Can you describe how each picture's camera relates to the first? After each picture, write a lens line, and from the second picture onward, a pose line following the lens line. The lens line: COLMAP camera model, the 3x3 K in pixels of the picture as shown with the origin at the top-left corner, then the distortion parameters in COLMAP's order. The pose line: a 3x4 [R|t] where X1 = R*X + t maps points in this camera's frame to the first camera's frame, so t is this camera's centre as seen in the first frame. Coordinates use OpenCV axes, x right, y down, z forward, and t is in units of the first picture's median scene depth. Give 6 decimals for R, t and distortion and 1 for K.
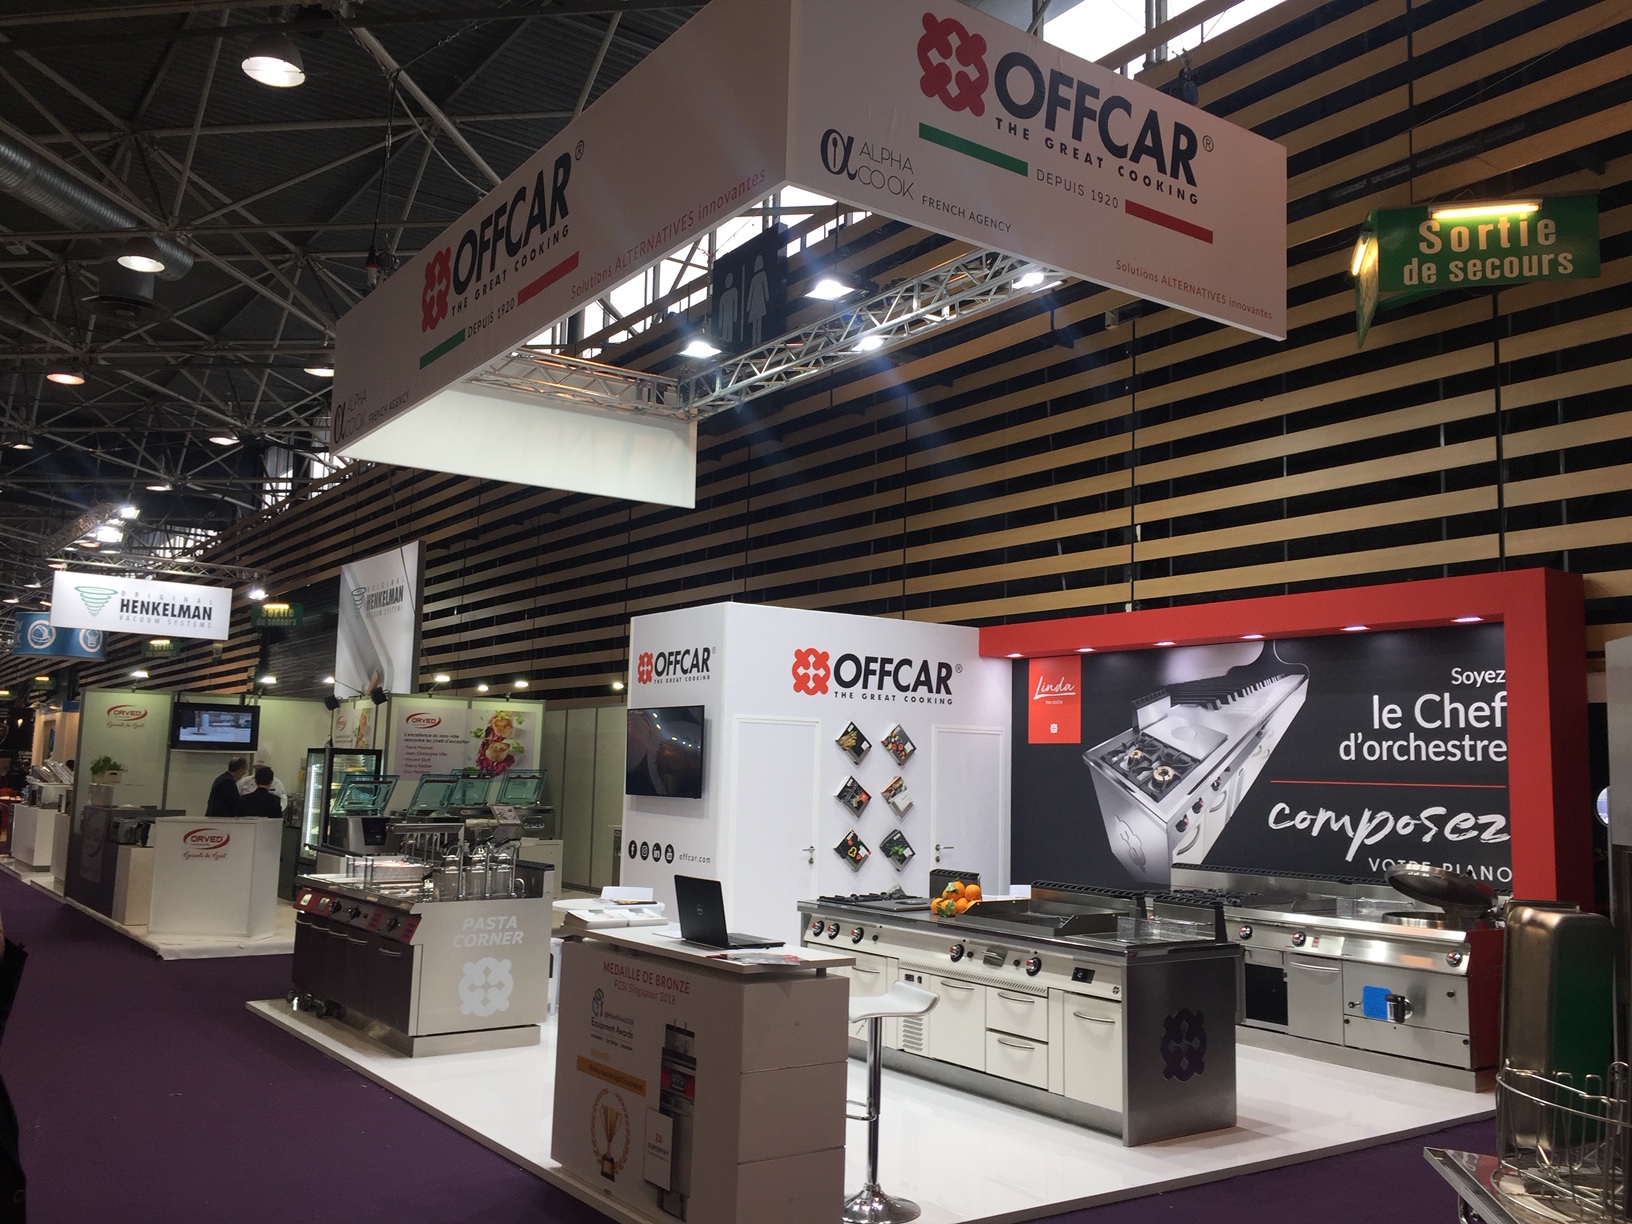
lens RADIAL K [[1386.5, 0, 829.0], [0, 1386.5, 639.2], [0, 0, 1]] dist [0.084052, -0.112714]
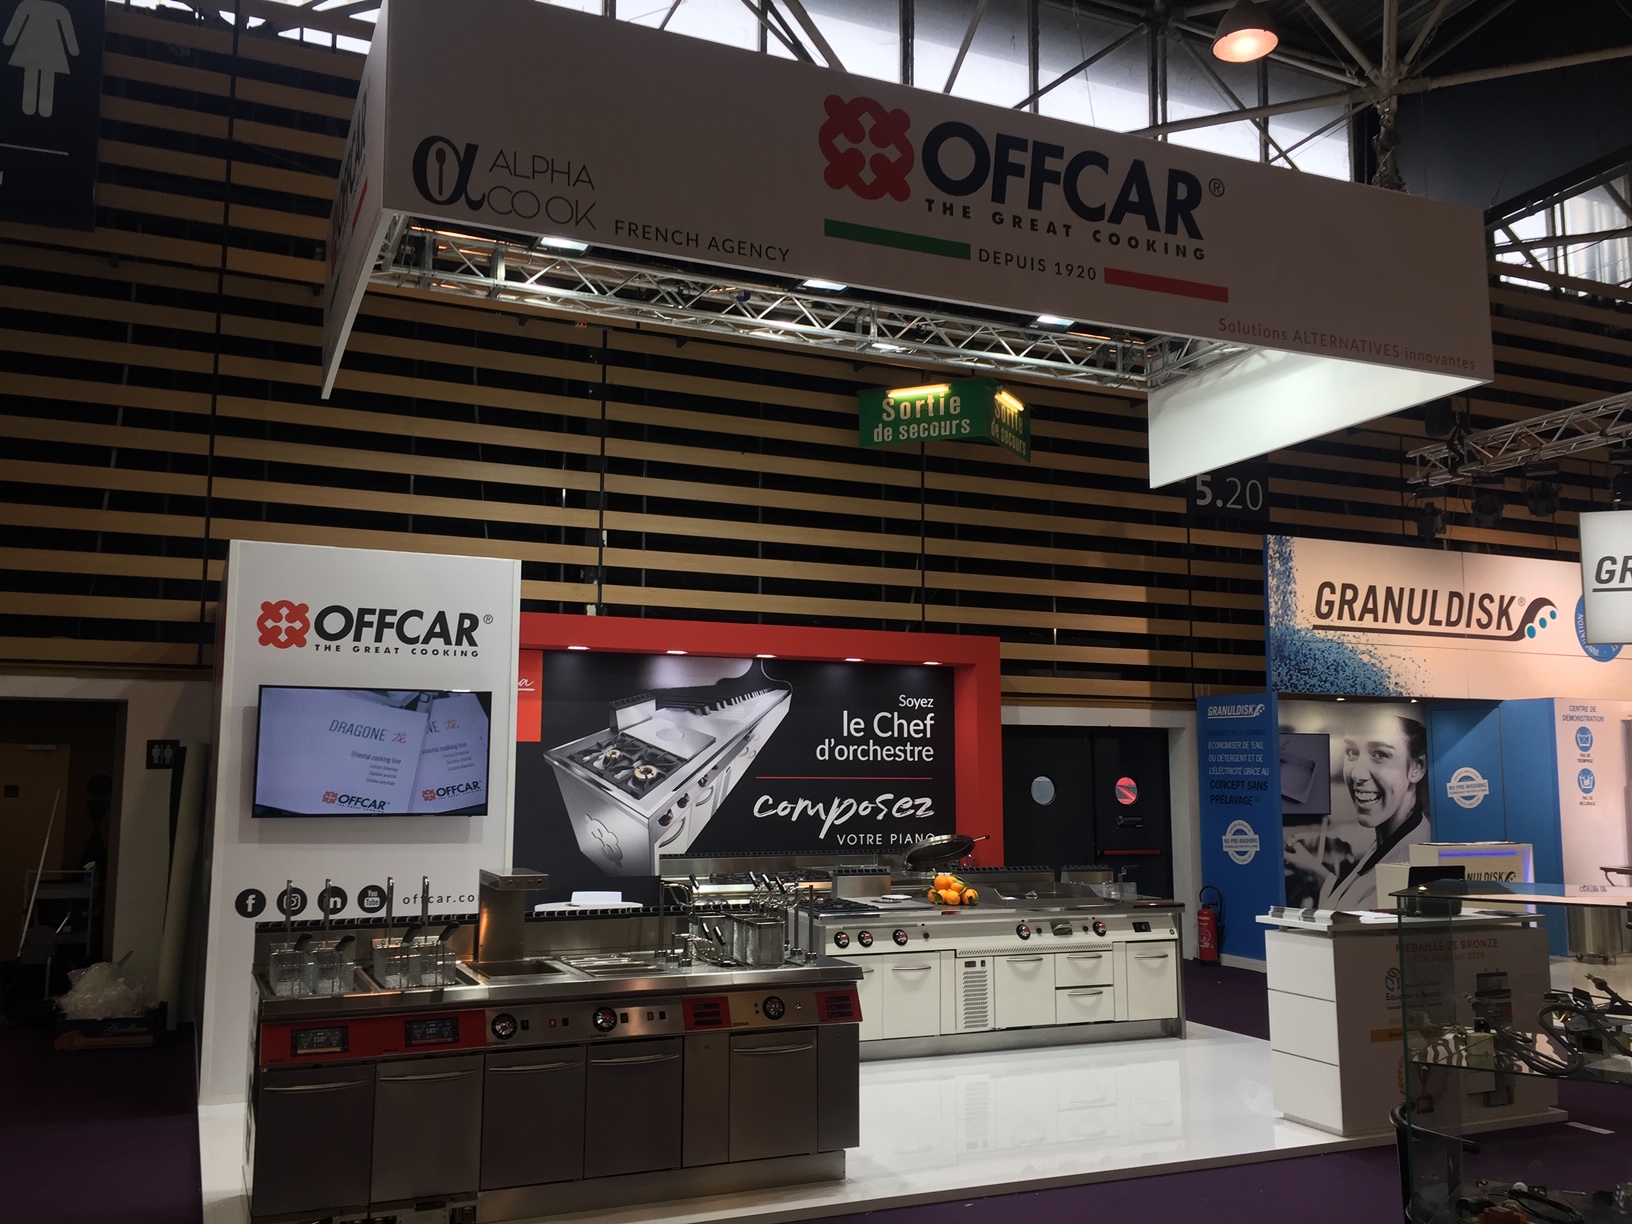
lens RADIAL K [[1386.5, 0, 800.5], [0, 1386.5, 636.5], [0, 0, 1]] dist [0.084052, -0.112714]
pose [[0.211738, 0.079749, 0.974067, -0.858281], [-0.094238, 0.993687, -0.060871, 0.051821], [-0.972772, -0.078906, 0.217917, 0.730870]]
